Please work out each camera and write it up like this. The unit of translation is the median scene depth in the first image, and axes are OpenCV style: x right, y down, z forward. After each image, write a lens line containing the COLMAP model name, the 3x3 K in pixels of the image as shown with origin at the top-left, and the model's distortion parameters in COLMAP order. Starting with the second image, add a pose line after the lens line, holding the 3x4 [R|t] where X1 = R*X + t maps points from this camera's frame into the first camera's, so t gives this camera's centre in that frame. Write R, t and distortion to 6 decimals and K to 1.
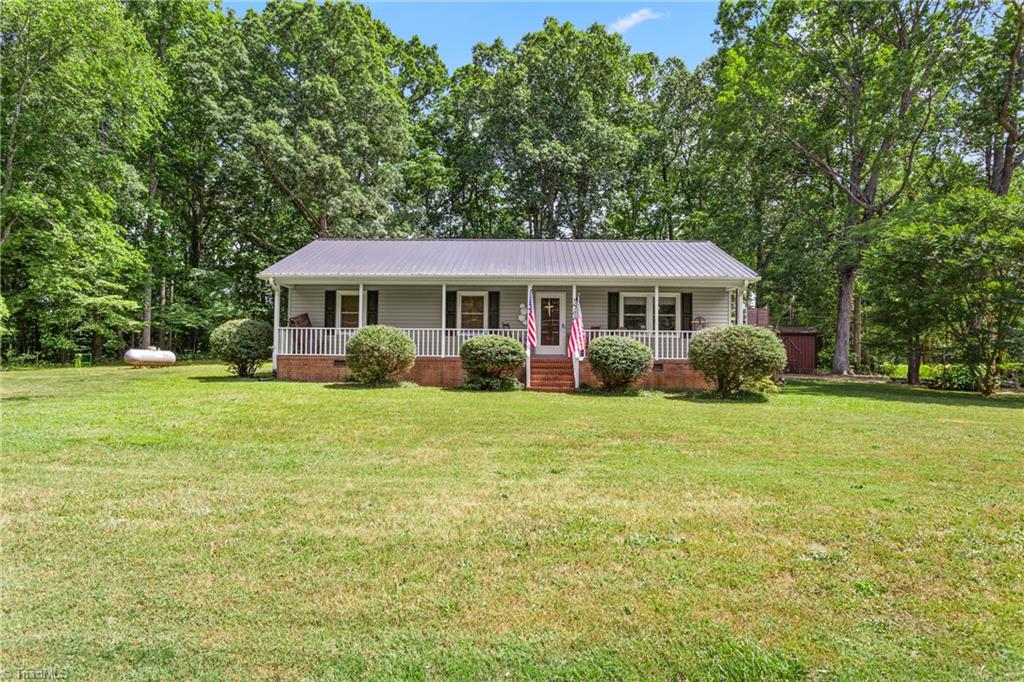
lens RADIAL K [[639.0, 0, 512.0], [0, 639.0, 341.0], [0, 0, 1]] dist [-0.001322, -0.000308]
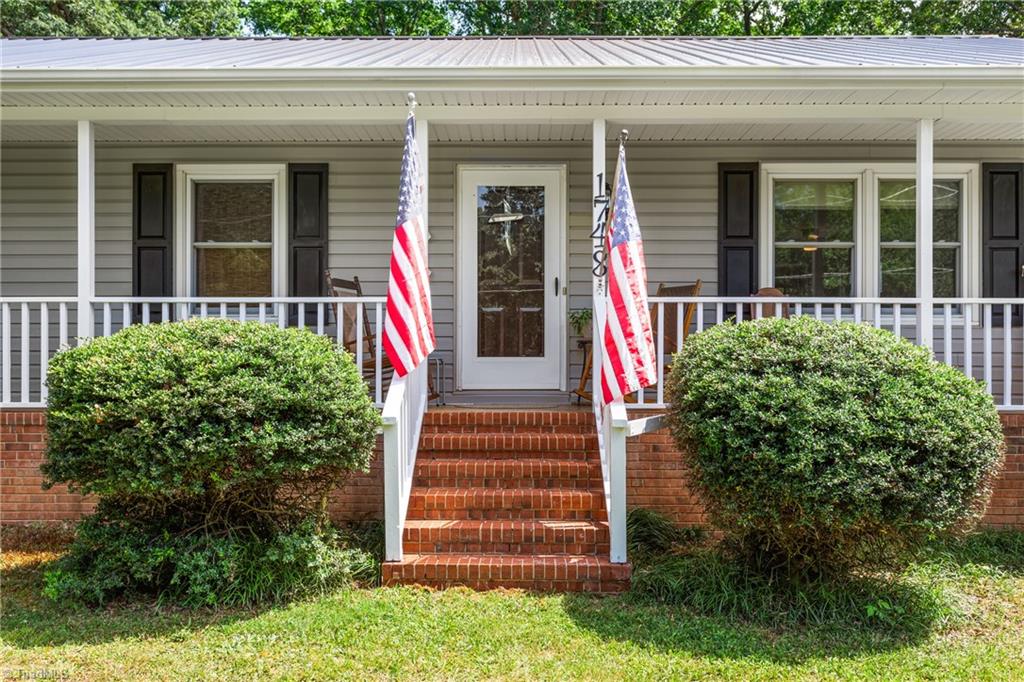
lens RADIAL K [[895.5, 0, 512.0], [0, 895.5, 341.0], [0, 0, 1]] dist [0.002062, 0.000964]
pose [[0.999758, -0.007249, 0.020747, 0.051932], [0.006974, 0.999887, 0.013285, -0.004923], [-0.020841, -0.013137, 0.999696, 0.607144]]
